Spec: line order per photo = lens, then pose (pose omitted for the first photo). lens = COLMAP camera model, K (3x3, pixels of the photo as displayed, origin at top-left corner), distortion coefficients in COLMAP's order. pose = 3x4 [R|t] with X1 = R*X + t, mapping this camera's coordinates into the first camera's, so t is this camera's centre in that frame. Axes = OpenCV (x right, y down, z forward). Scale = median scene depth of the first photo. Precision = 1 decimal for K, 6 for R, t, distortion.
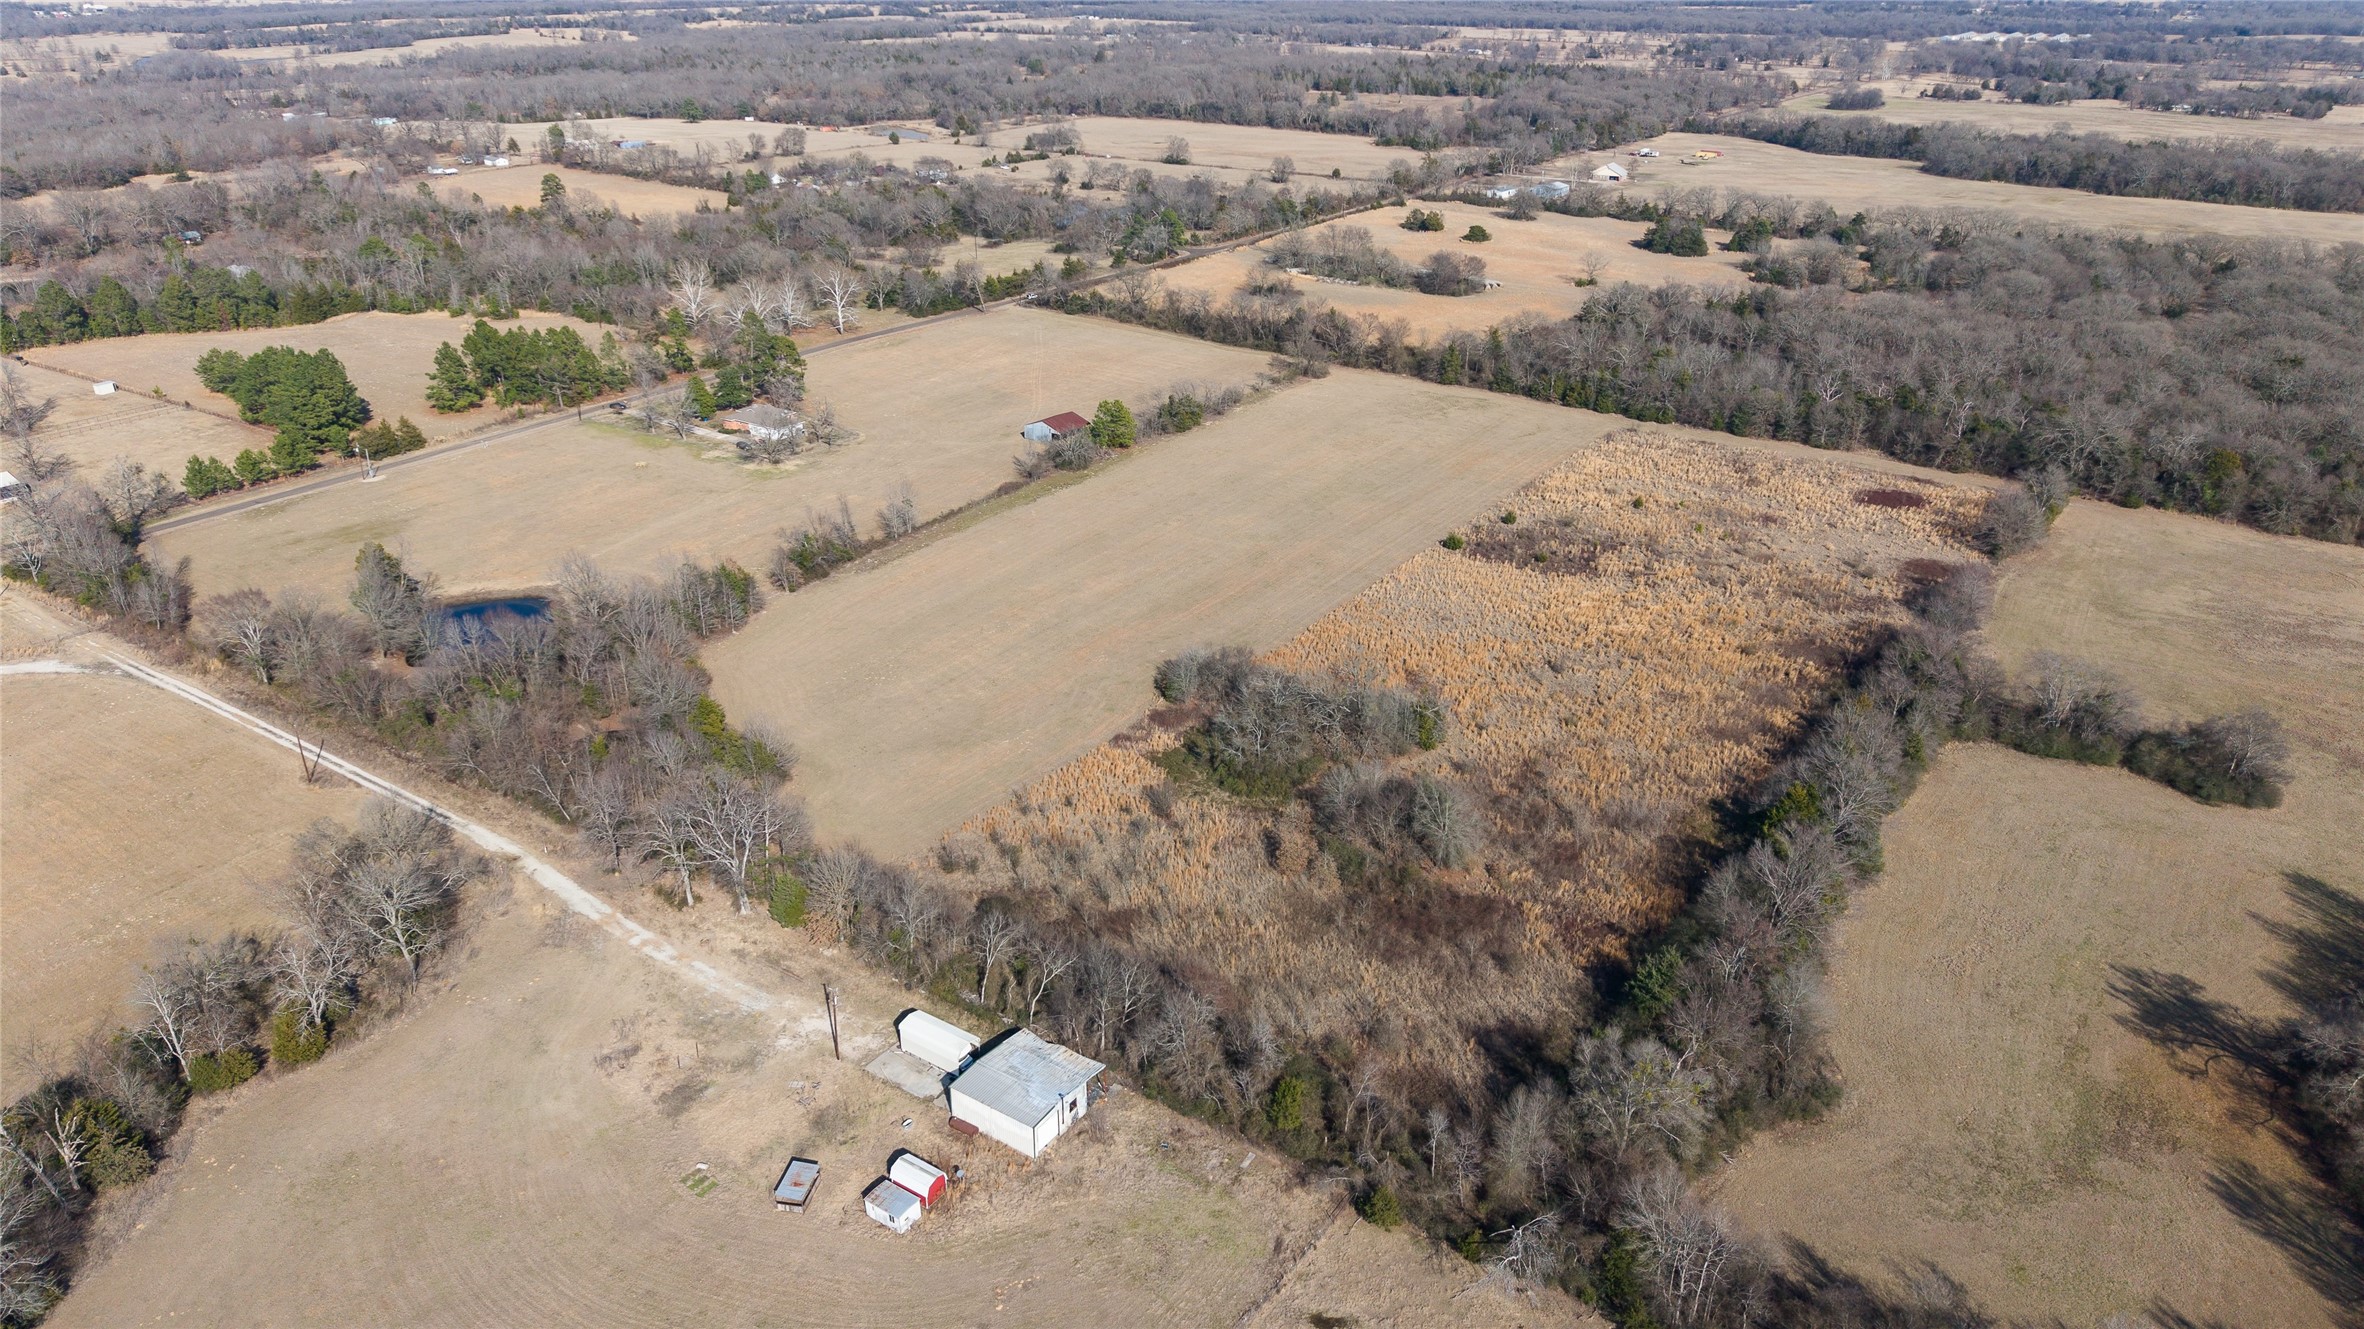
lens RADIAL K [[1573.7, 0, 1186.1], [0, 1573.7, 659.7], [0, 0, 1]] dist [0.032958, -0.035123]
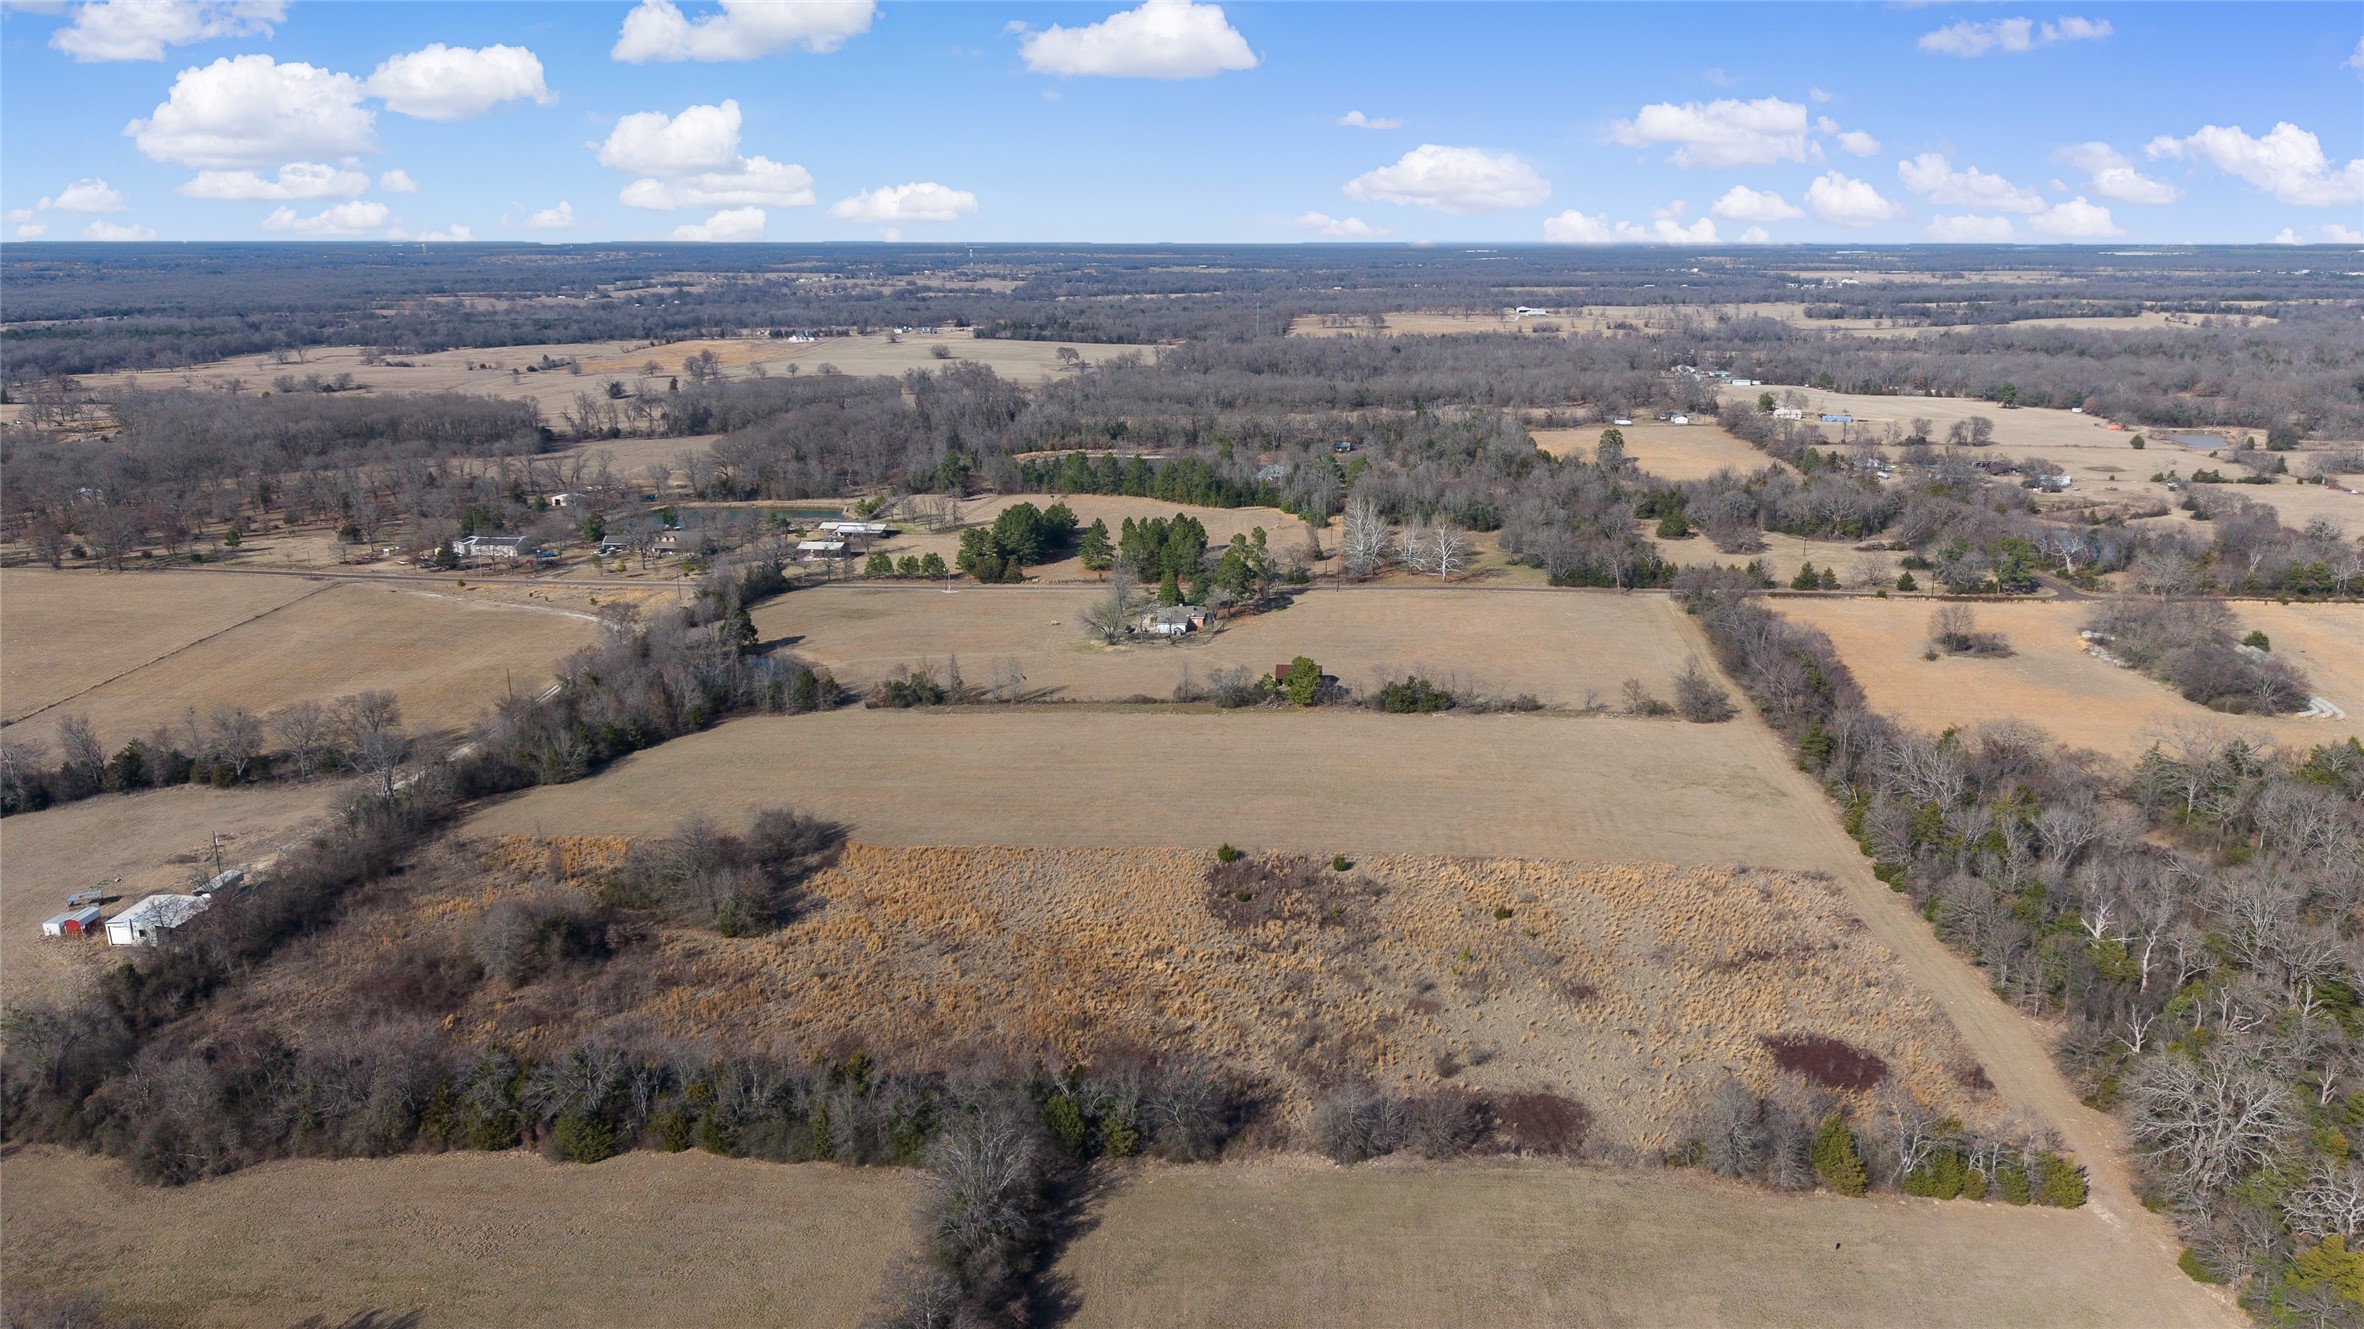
lens RADIAL K [[1587.2, 0, 1188.6], [0, 1587.2, 660.6], [0, 0, 1]] dist [0.032919, -0.036302]
pose [[0.512028, 0.223032, -0.829508, 0.834848], [-0.352896, 0.935060, 0.033581, -0.188428], [0.783129, 0.275535, 0.557484, 0.417789]]
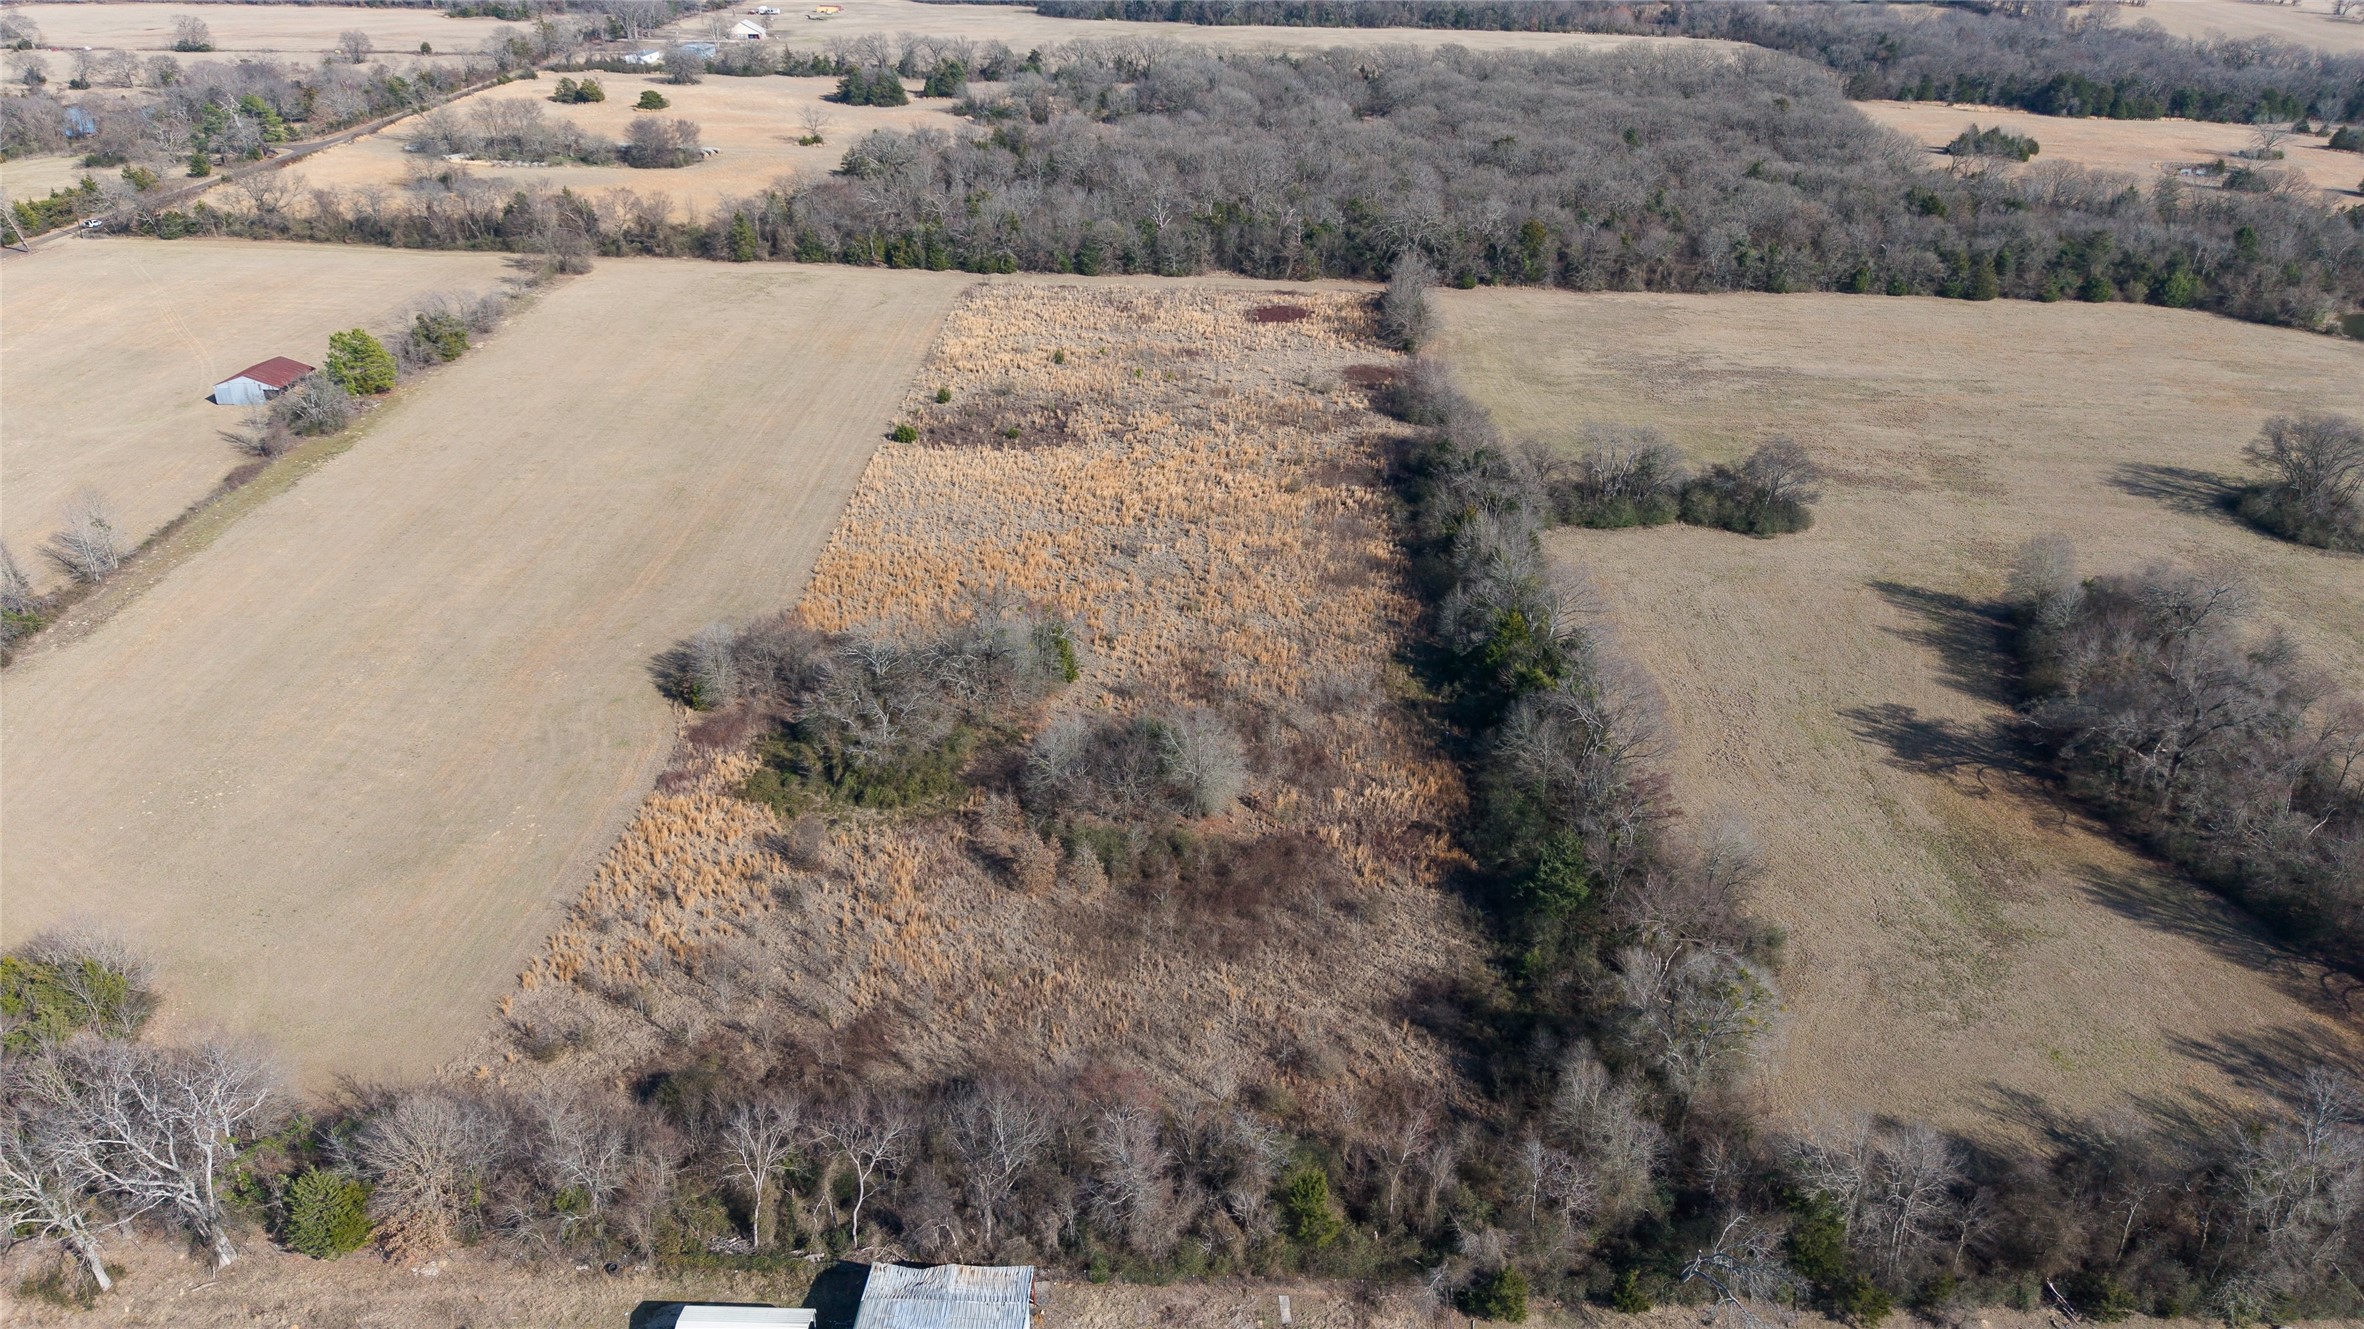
lens RADIAL K [[1573.7, 0, 1186.1], [0, 1573.7, 659.7], [0, 0, 1]] dist [0.032958, -0.035123]
pose [[0.838355, -0.249338, 0.484760, -0.126554], [0.218460, 0.968403, 0.120292, -0.025624], [-0.499436, 0.005053, 0.866336, 0.199612]]
